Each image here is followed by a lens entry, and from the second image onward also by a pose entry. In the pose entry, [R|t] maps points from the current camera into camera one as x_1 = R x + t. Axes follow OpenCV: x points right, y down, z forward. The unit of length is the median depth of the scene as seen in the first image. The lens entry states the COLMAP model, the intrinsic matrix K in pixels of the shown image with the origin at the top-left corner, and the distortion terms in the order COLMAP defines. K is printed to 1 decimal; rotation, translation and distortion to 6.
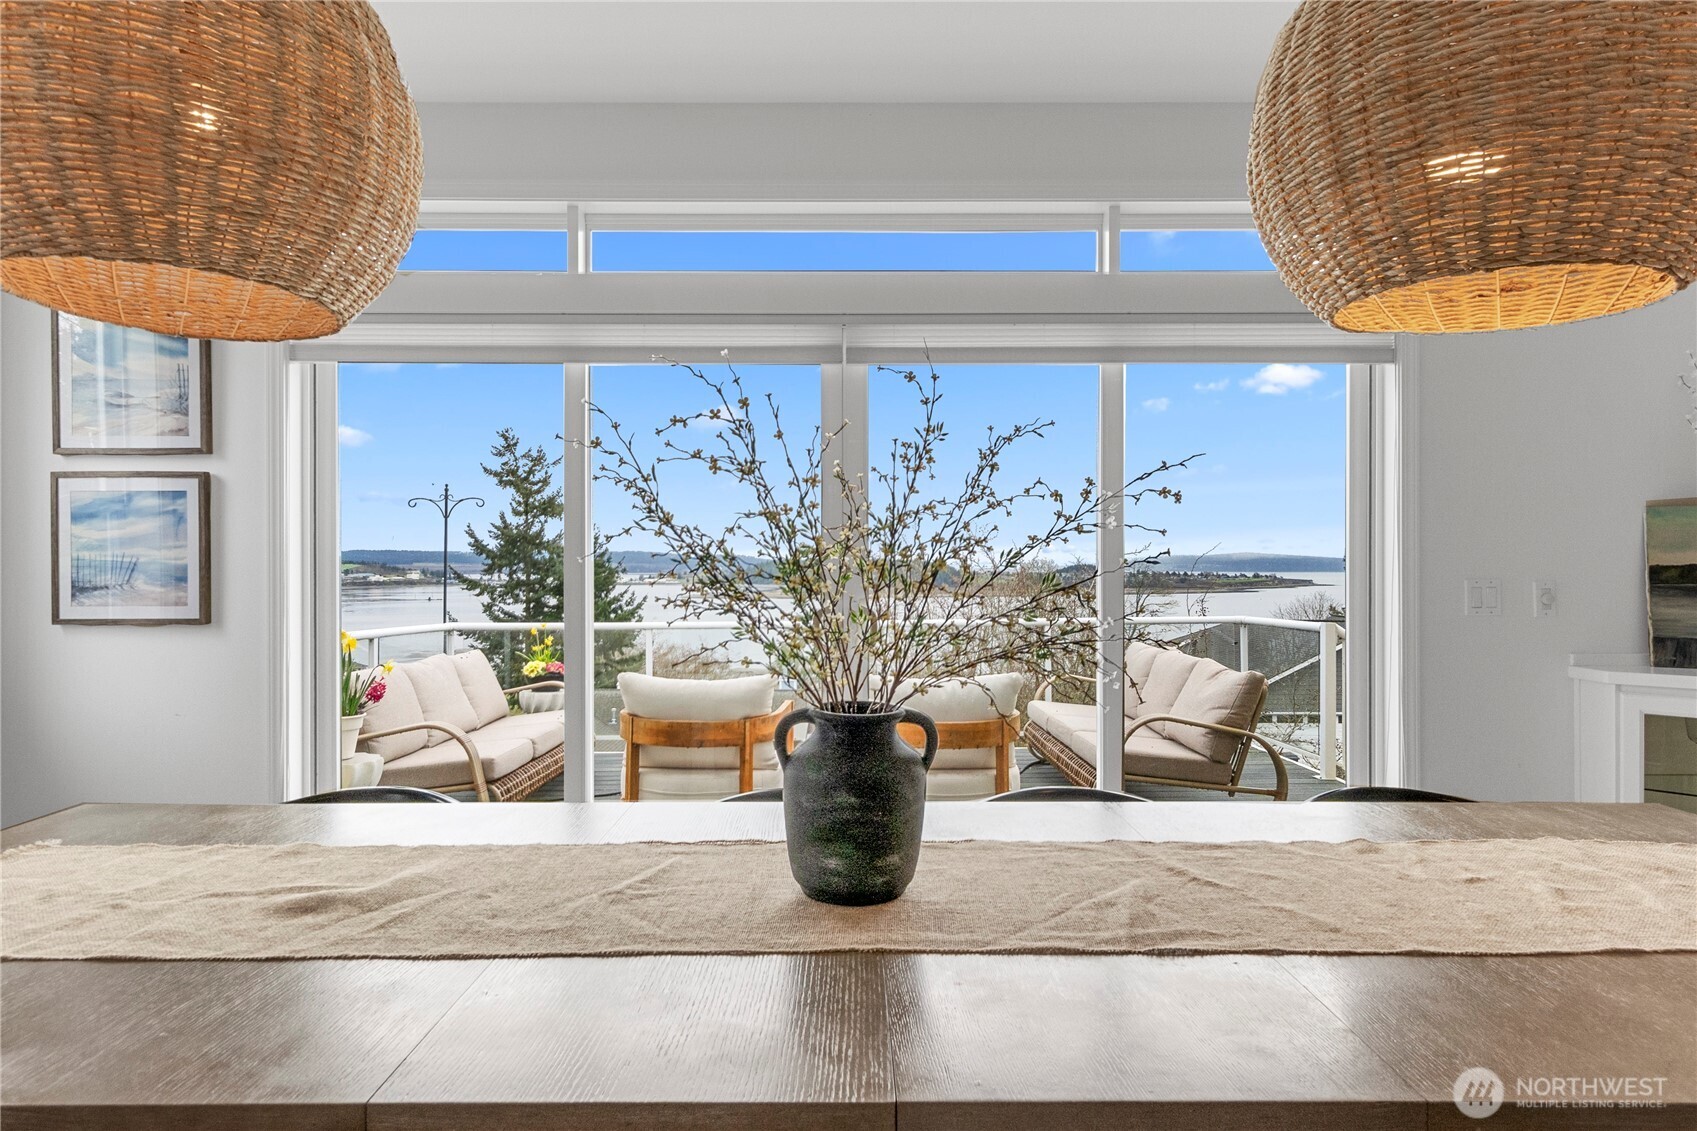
lens RADIAL K [[982.0, 0, 848.5], [0, 982.0, 565.5], [0, 0, 1]] dist [0.001041, 0.000094]
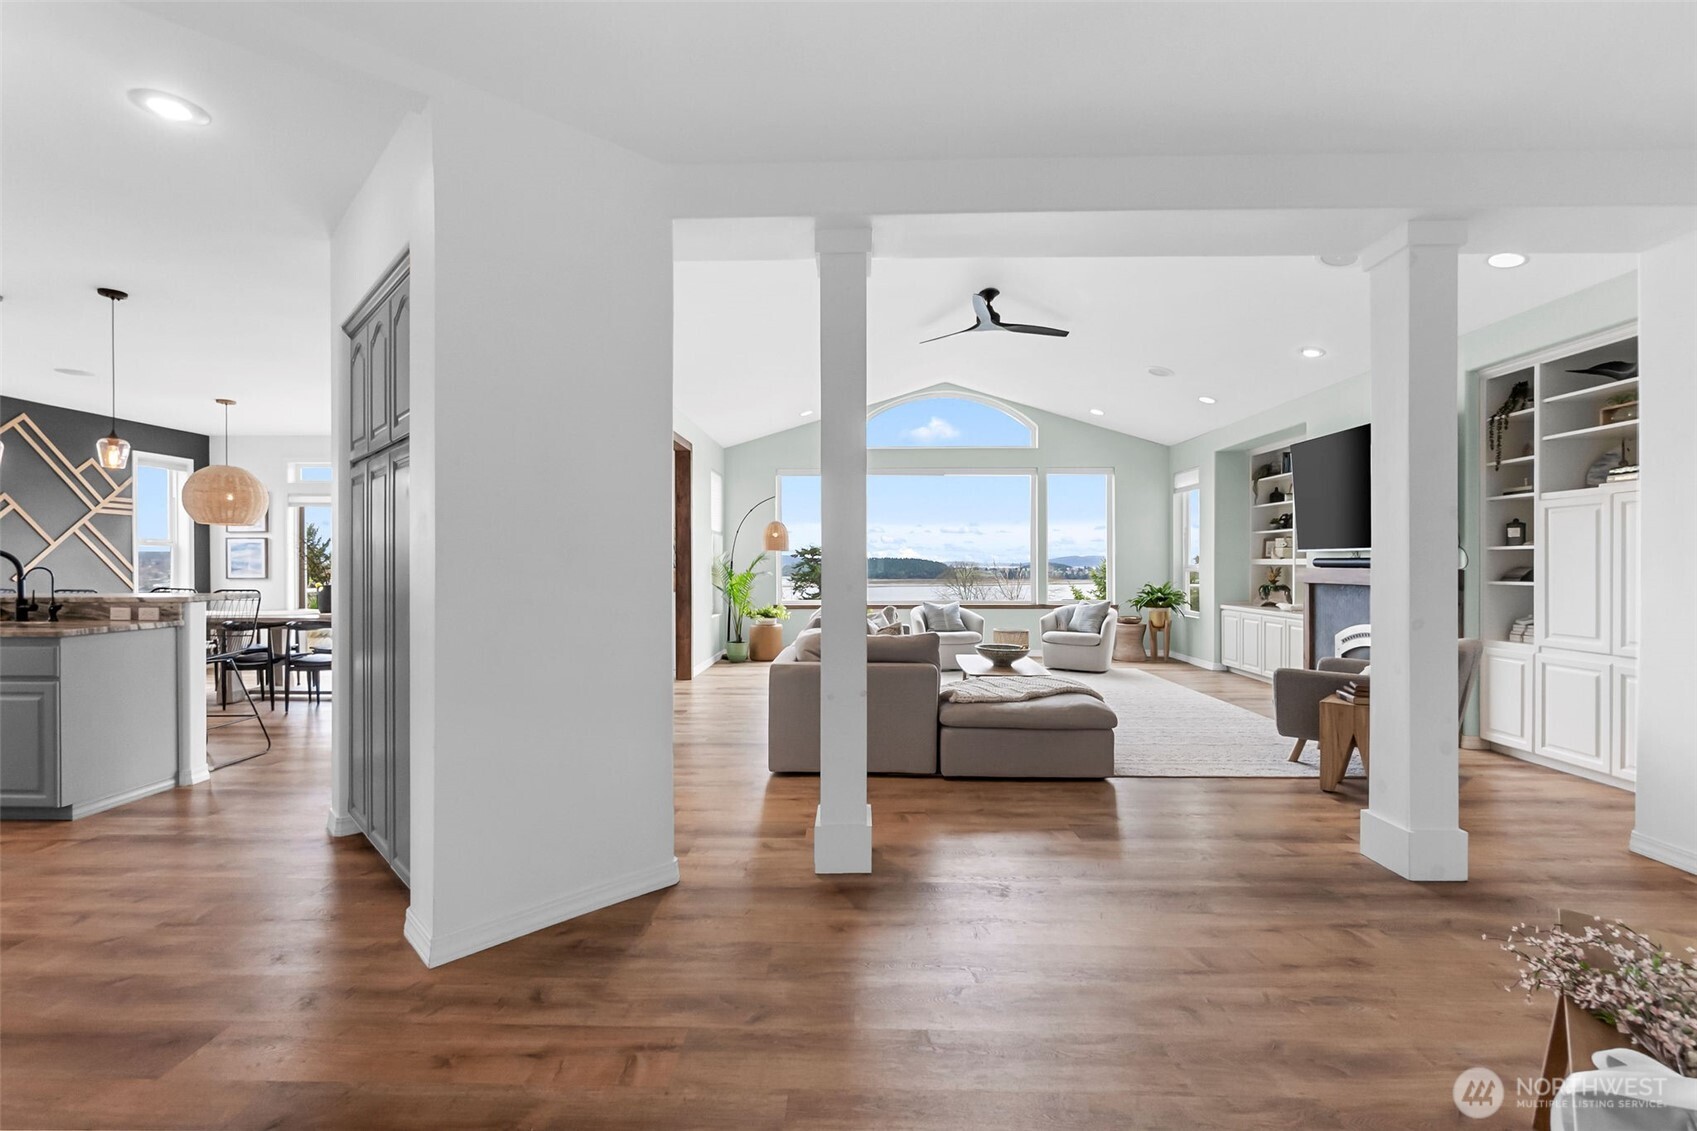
lens RADIAL K [[734.7, 0, 845.7], [0, 734.7, 564.4], [0, 0, 1]] dist [-0.002526, -0.000181]
pose [[0.999536, -0.000563, -0.030446, 0.075642], [0.000621, 0.999998, 0.001888, 0.000062], [0.030445, -0.001906, 0.999535, -0.079509]]
